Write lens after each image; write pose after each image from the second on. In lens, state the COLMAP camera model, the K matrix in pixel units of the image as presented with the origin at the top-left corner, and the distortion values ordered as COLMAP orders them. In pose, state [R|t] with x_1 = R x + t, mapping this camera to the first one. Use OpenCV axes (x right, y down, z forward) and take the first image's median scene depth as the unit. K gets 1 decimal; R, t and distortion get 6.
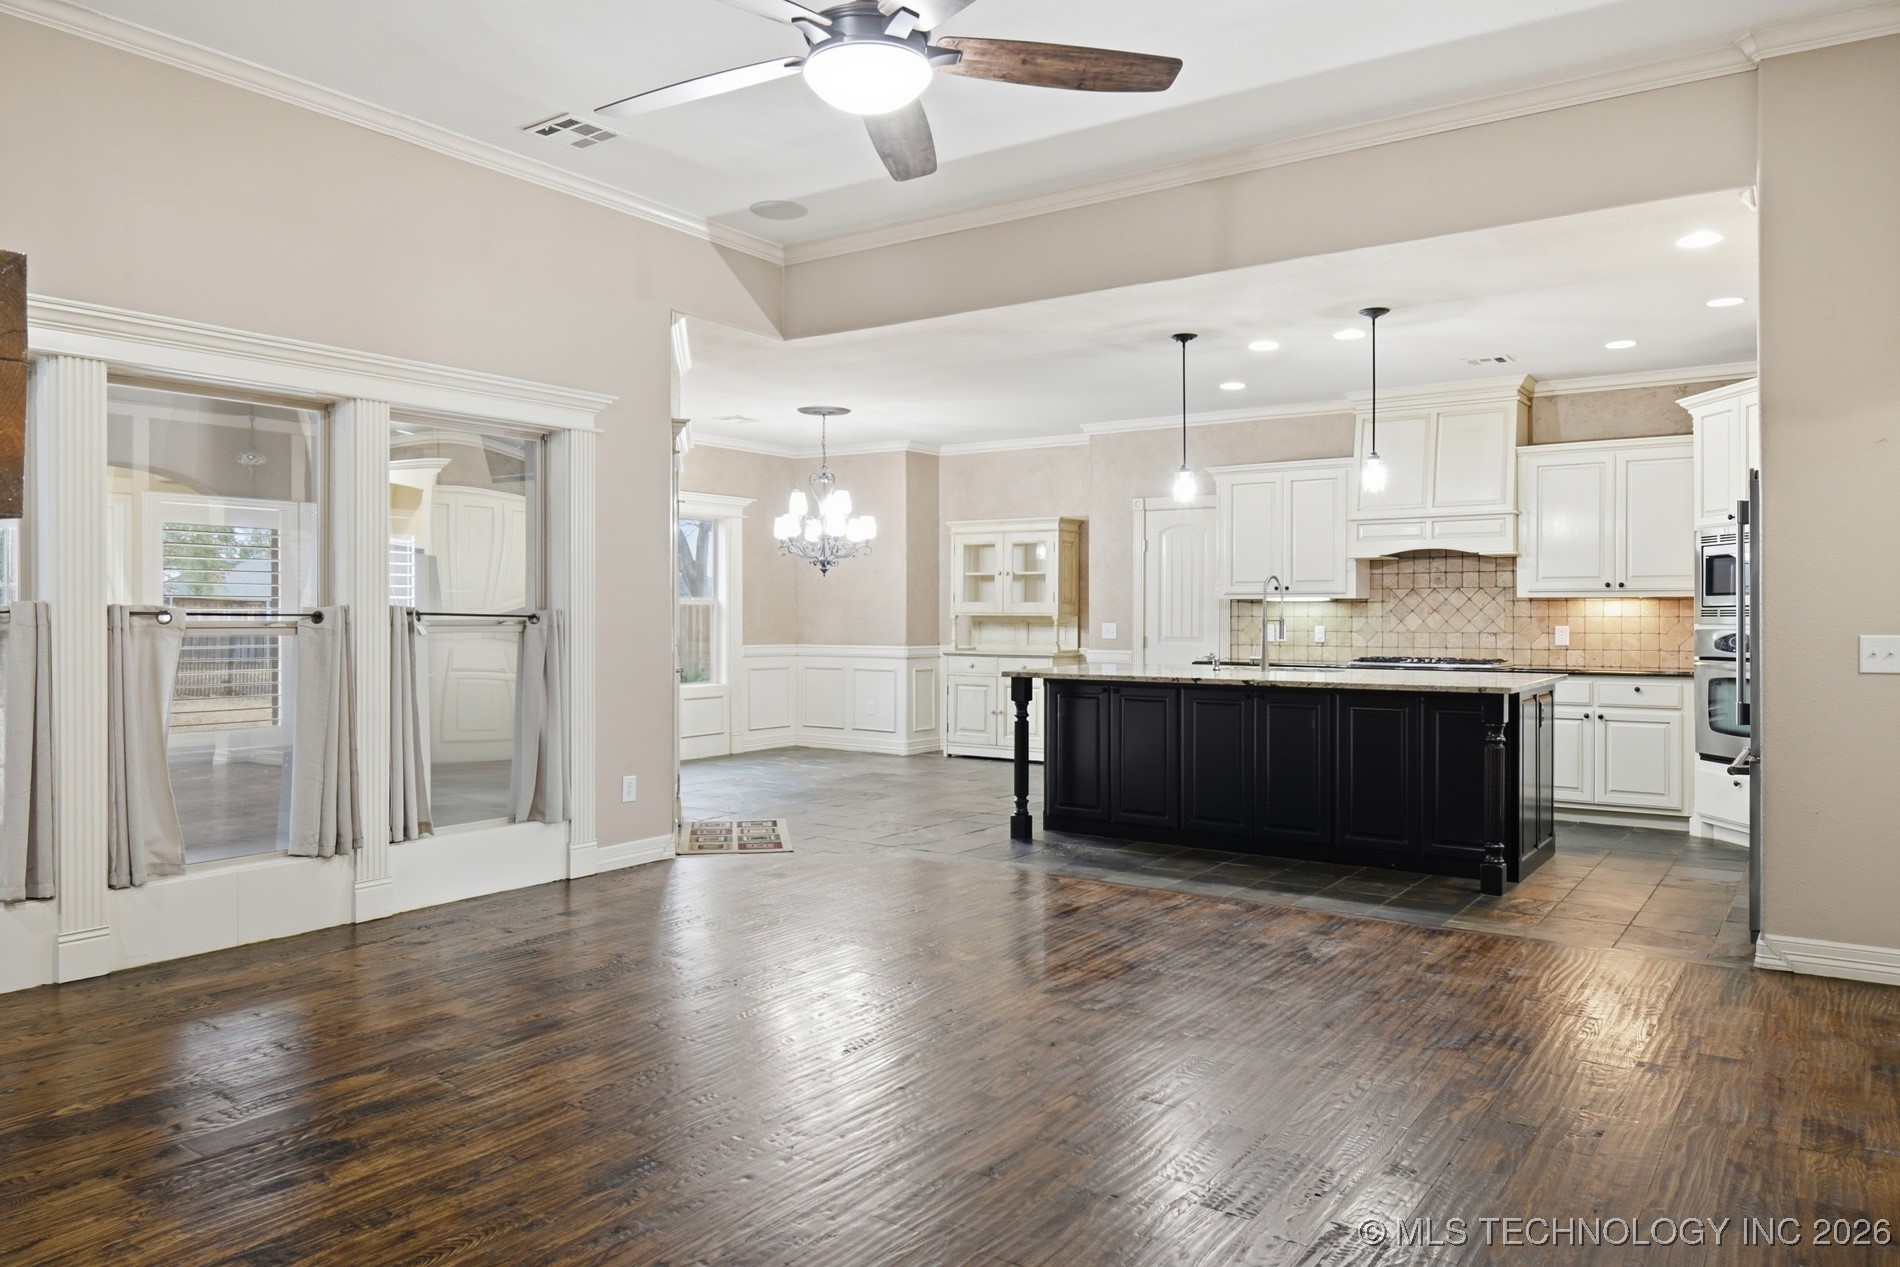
lens RADIAL K [[1308.3, 0, 950.3], [0, 1308.3, 609.3], [0, 0, 1]] dist [-0.001026, -0.000191]
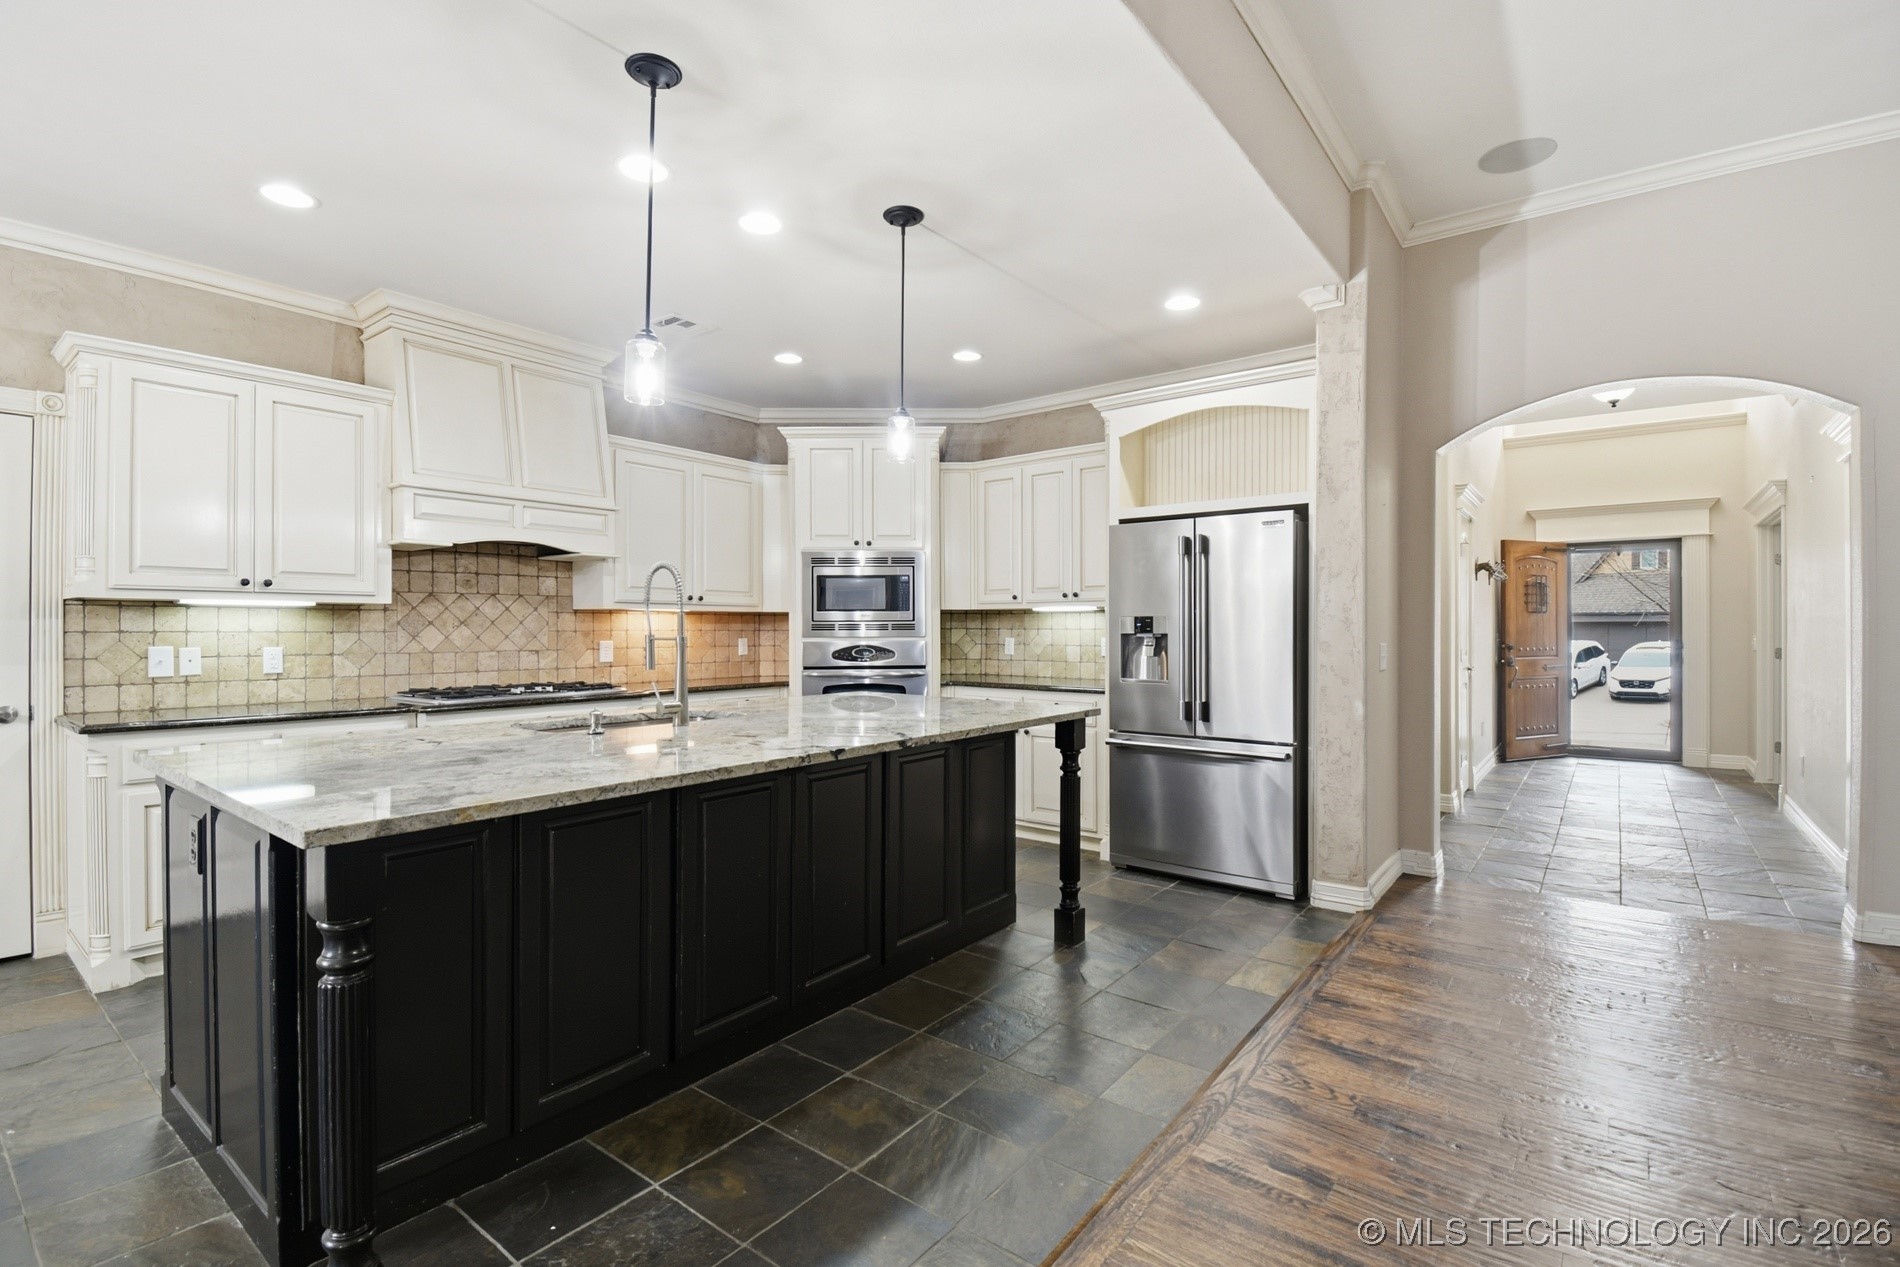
lens RADIAL K [[854.5, 0, 954.5], [0, 854.5, 628.3], [0, 0, 1]] dist [0.002182, -0.015406]
pose [[0.036247, 0.000342, 0.999343, -0.093435], [-0.003168, 0.999995, -0.000227, 0.002634], [-0.999338, -0.003158, 0.036248, 0.573046]]
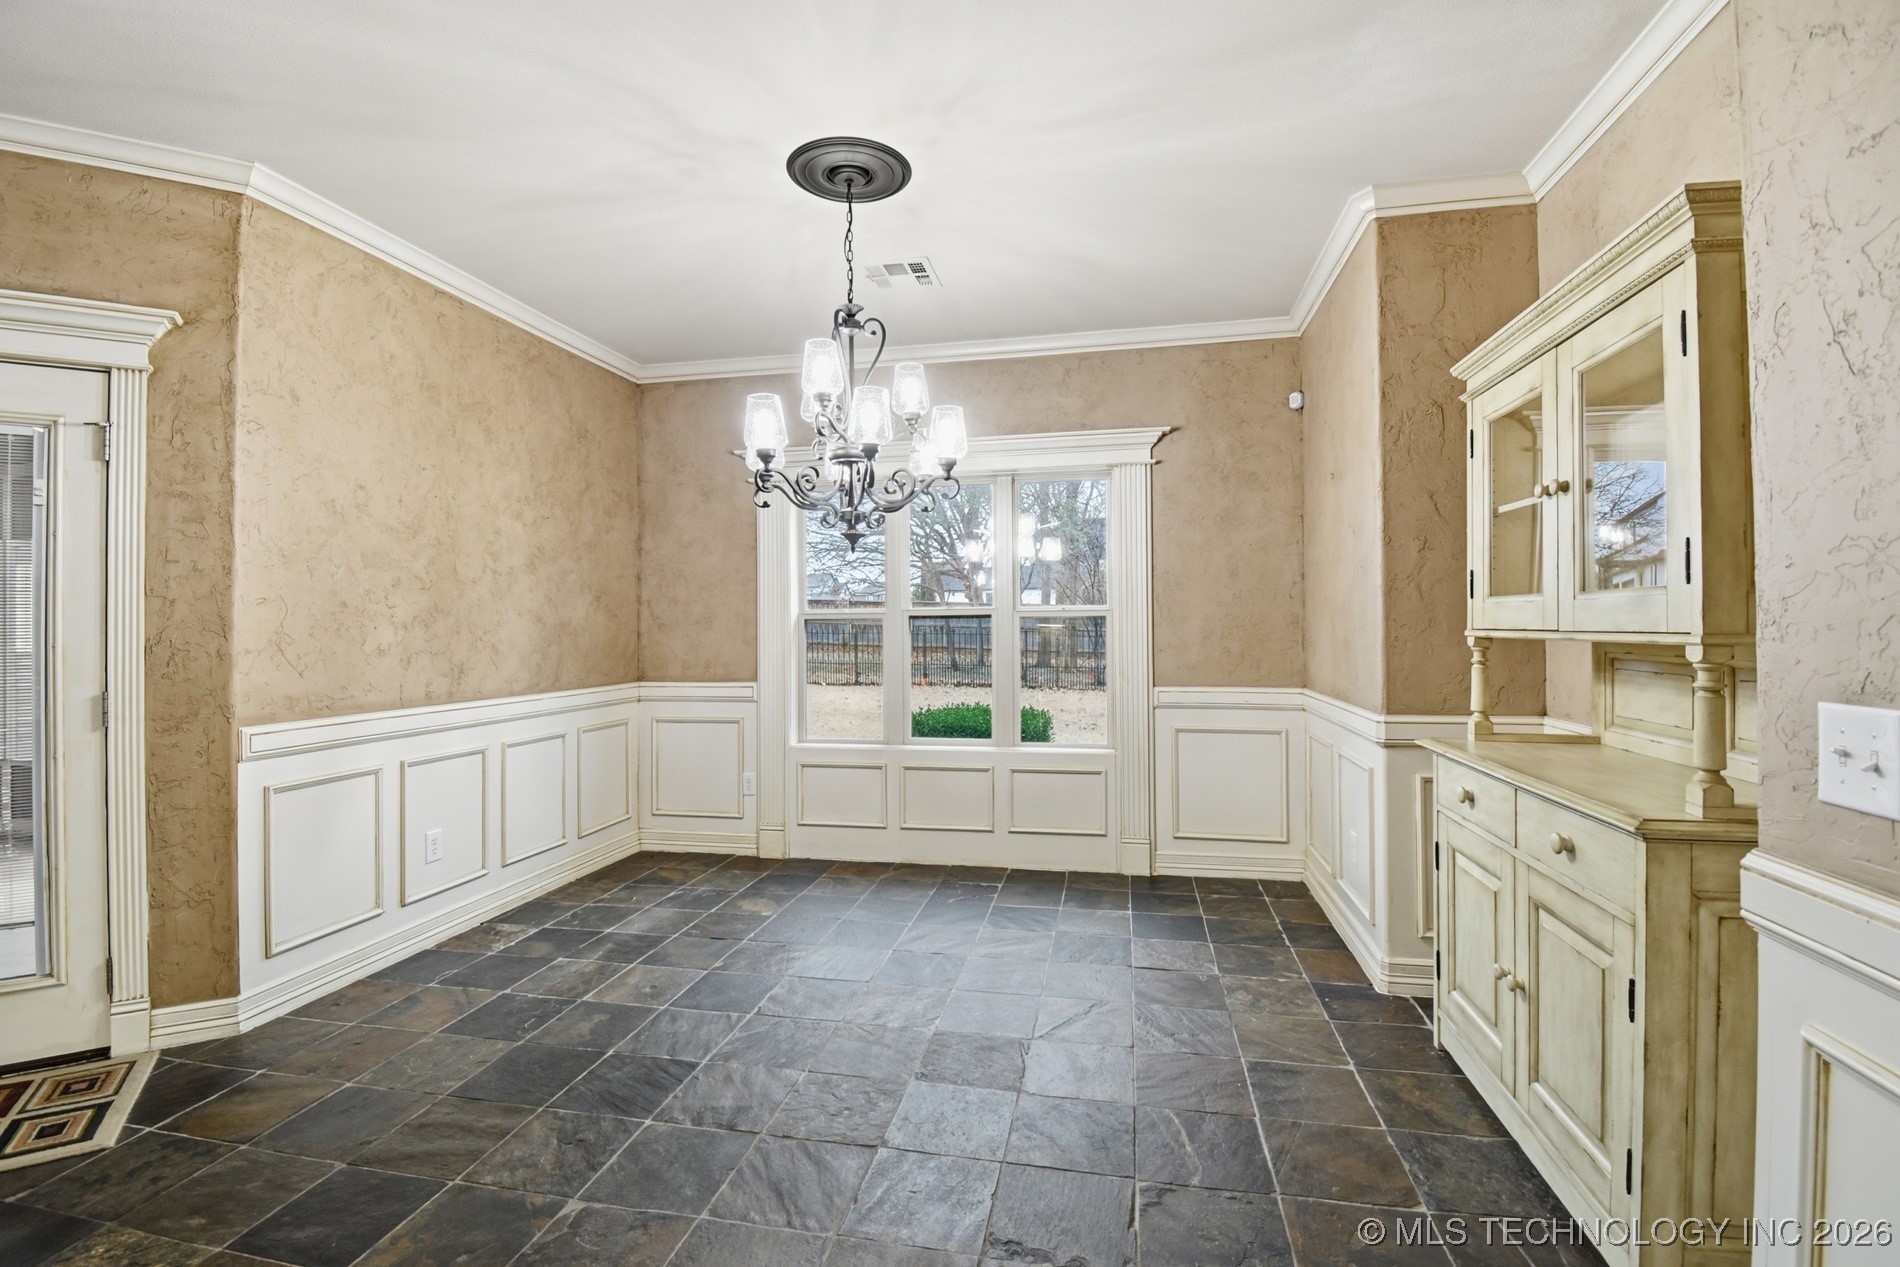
lens RADIAL K [[850.2, 0, 947.0], [0, 850.2, 620.2], [0, 0, 1]] dist [0.001053, -0.015443]
pose [[0.393379, -0.008267, -0.919339, 0.160188], [0.008112, 0.999952, -0.005520, -0.000163], [0.919341, -0.005286, 0.393427, 0.828525]]
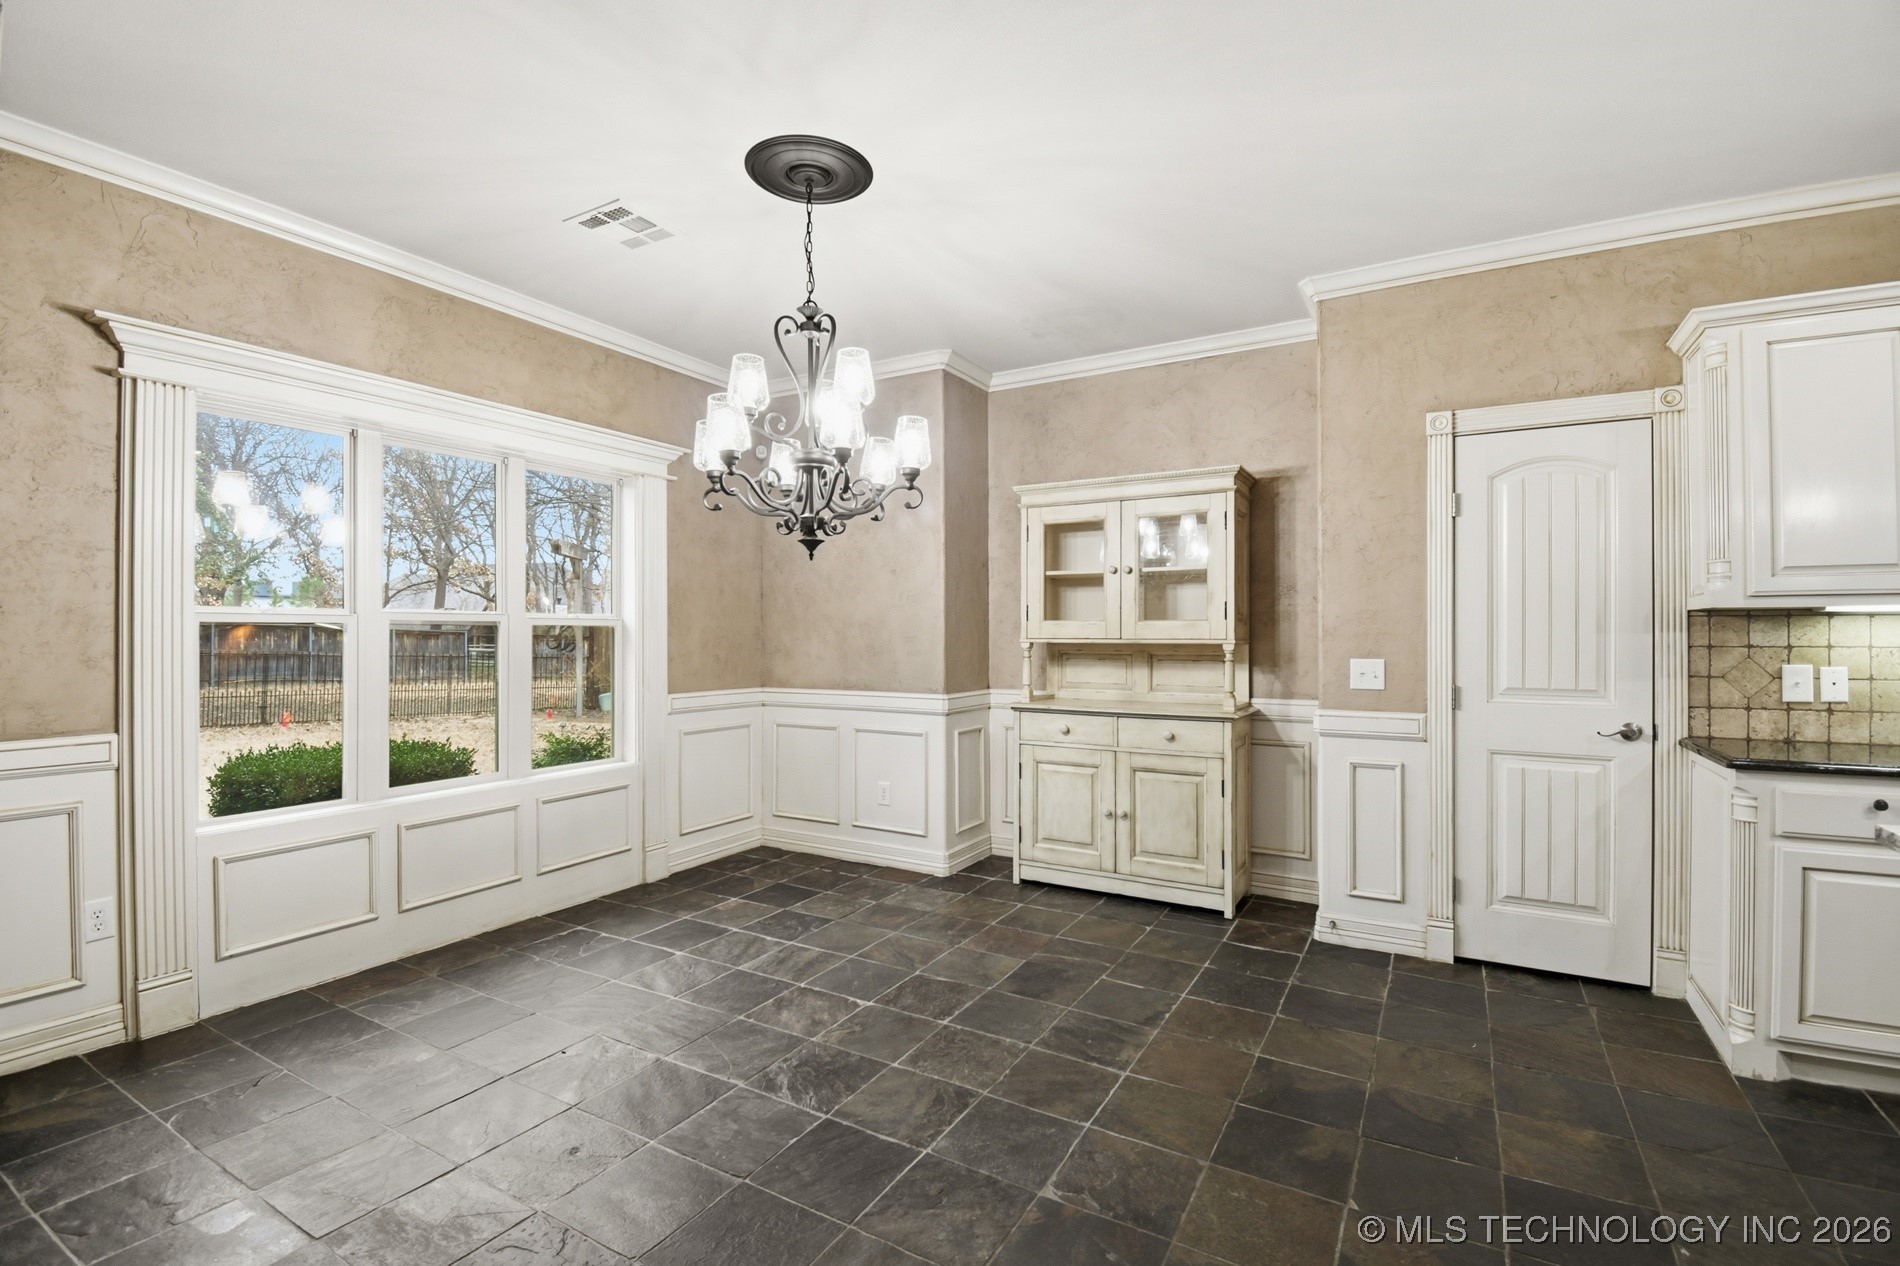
lens RADIAL K [[854.5, 0, 954.5], [0, 854.5, 627.8], [0, 0, 1]] dist [0.002182, -0.015406]
pose [[0.996625, -0.001542, 0.082071, -0.065383], [0.001992, 0.999983, -0.005410, -0.000089], [-0.082062, 0.005556, 0.996612, 0.646281]]
